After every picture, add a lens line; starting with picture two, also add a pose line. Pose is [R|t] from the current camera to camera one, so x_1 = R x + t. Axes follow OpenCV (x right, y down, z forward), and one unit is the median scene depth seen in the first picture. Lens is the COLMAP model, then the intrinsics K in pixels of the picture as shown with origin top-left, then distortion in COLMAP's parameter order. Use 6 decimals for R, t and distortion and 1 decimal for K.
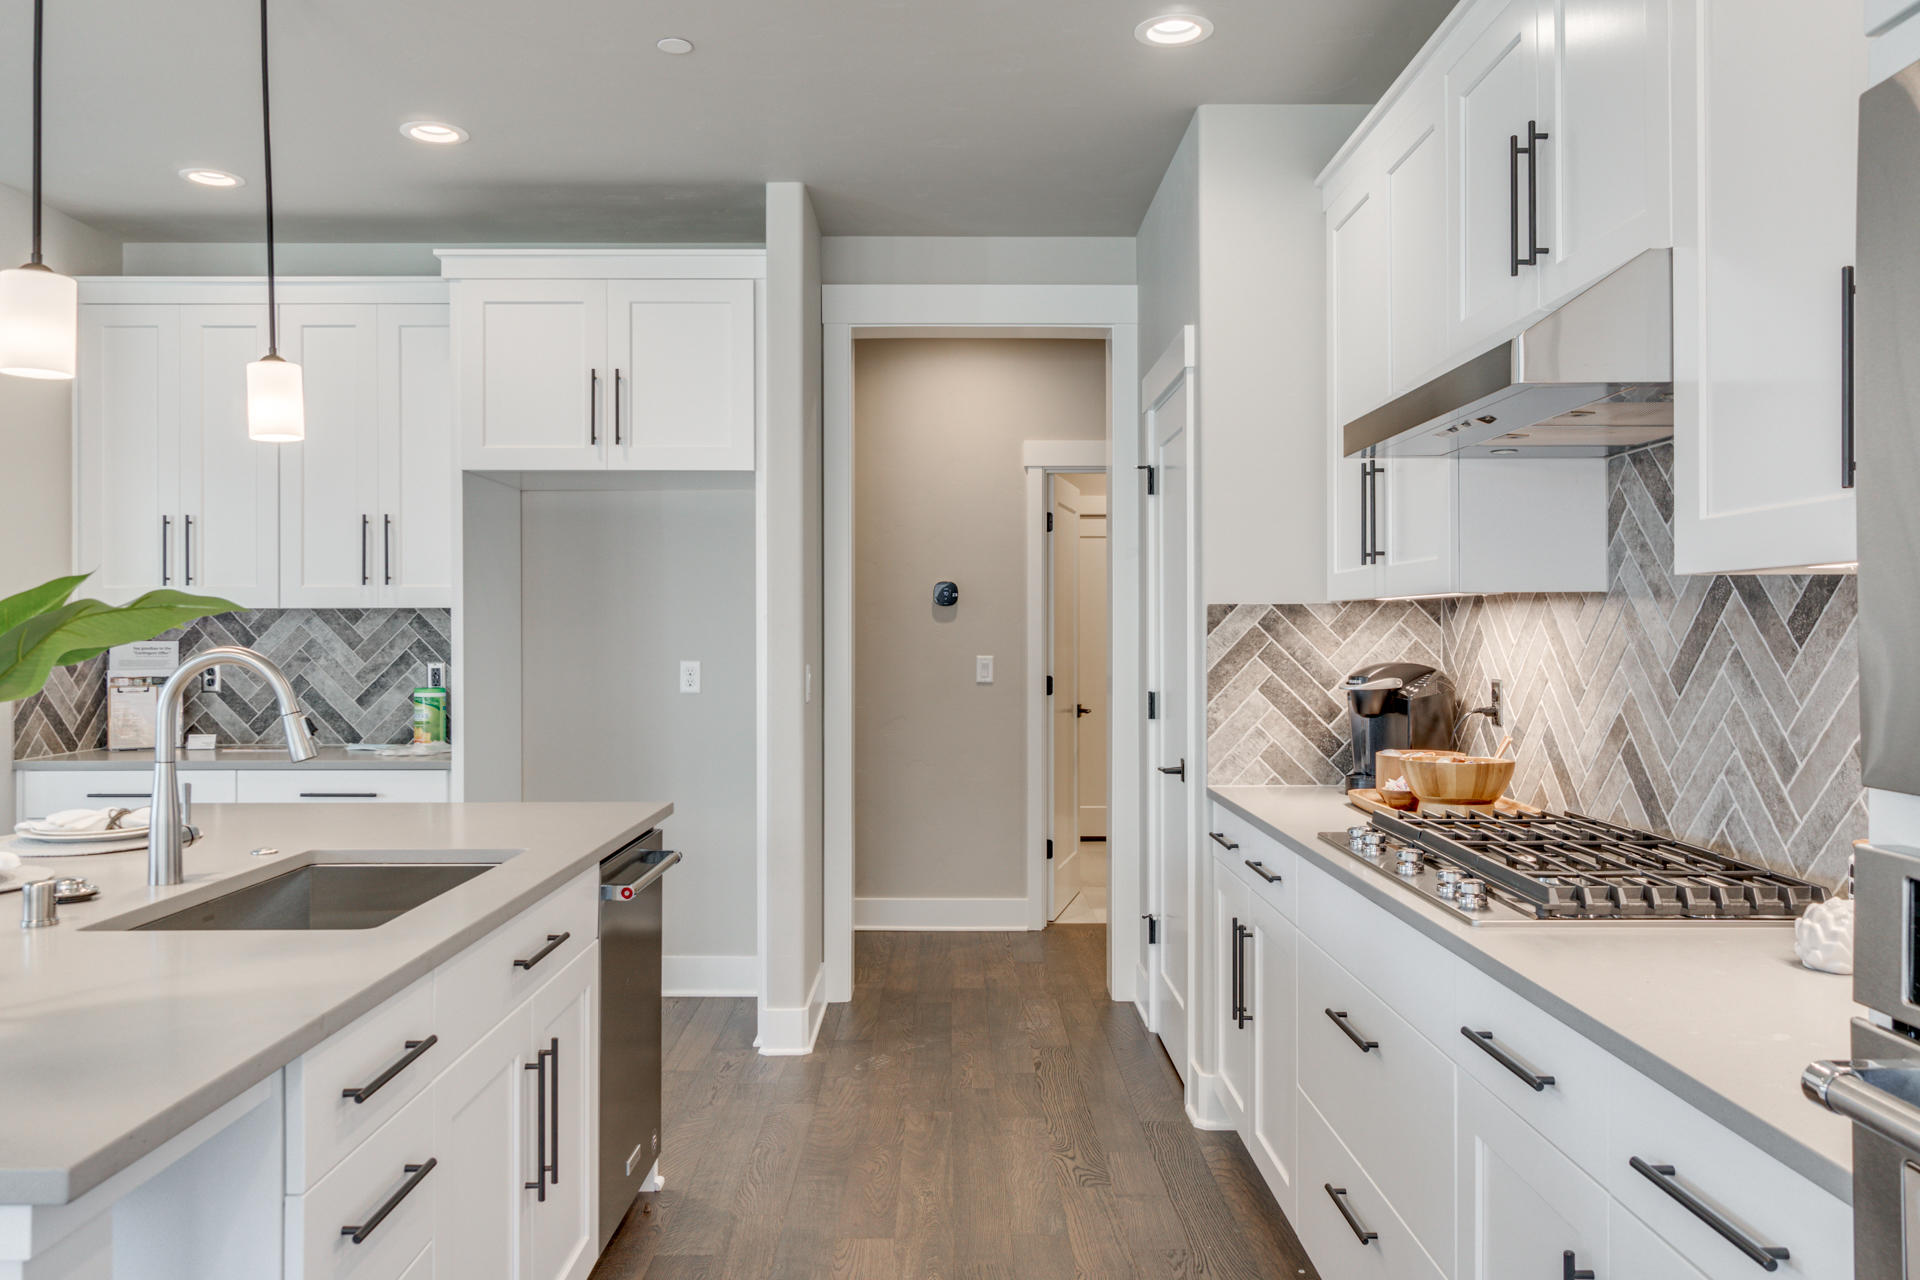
lens RADIAL K [[1476.0, 0, 965.7], [0, 1476.0, 630.9], [0, 0, 1]] dist [-0.003600, -0.000666]
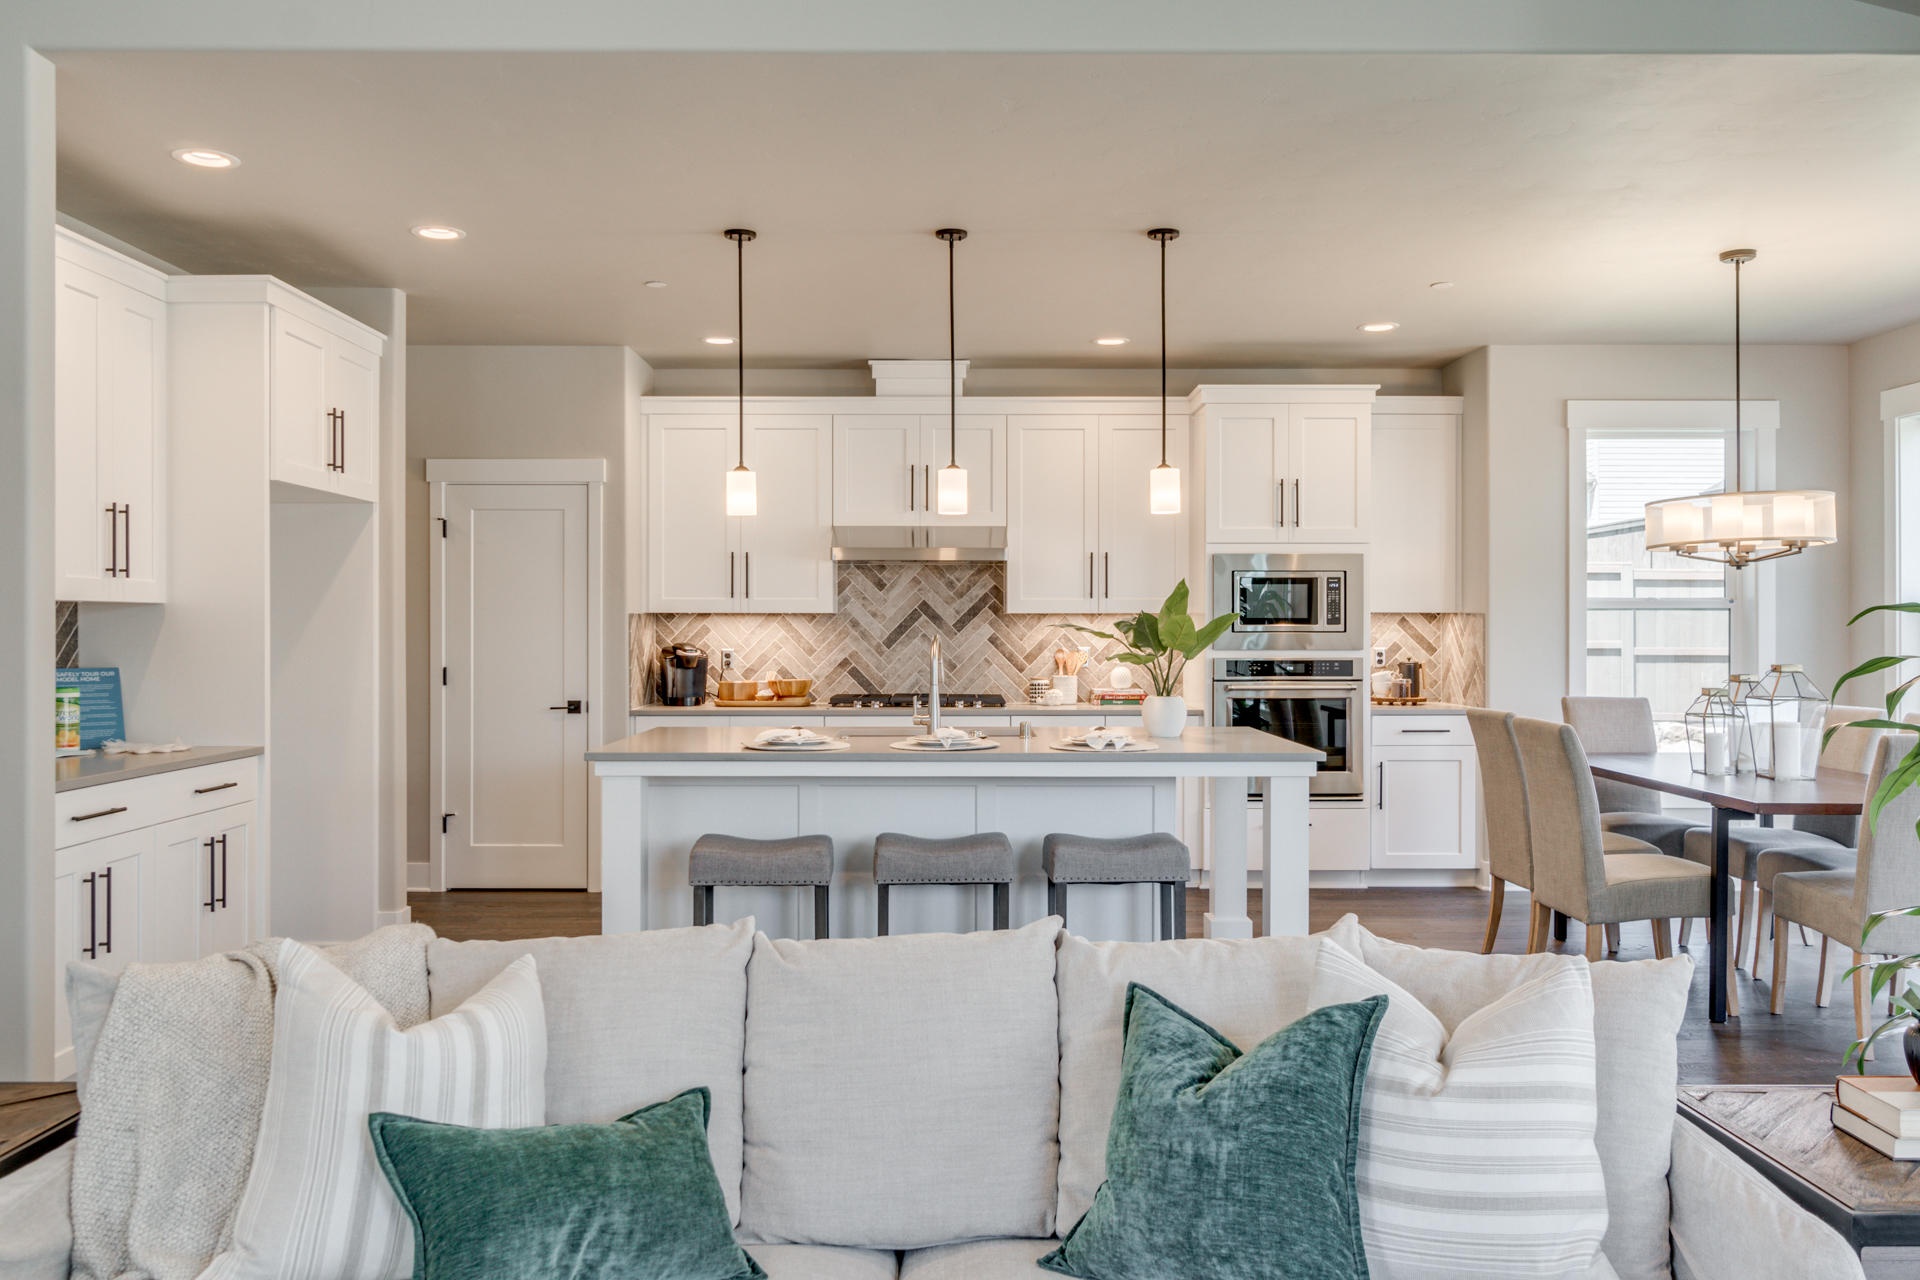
lens RADIAL K [[1421.6, 0, 939.9], [0, 1421.6, 625.7], [0, 0, 1]] dist [-0.016937, 0.001747]
pose [[0.015349, 0.002780, 0.999878, -1.377767], [-0.001309, 0.999995, -0.002760, 0.001894], [-0.999881, -0.001266, 0.015353, 0.483127]]
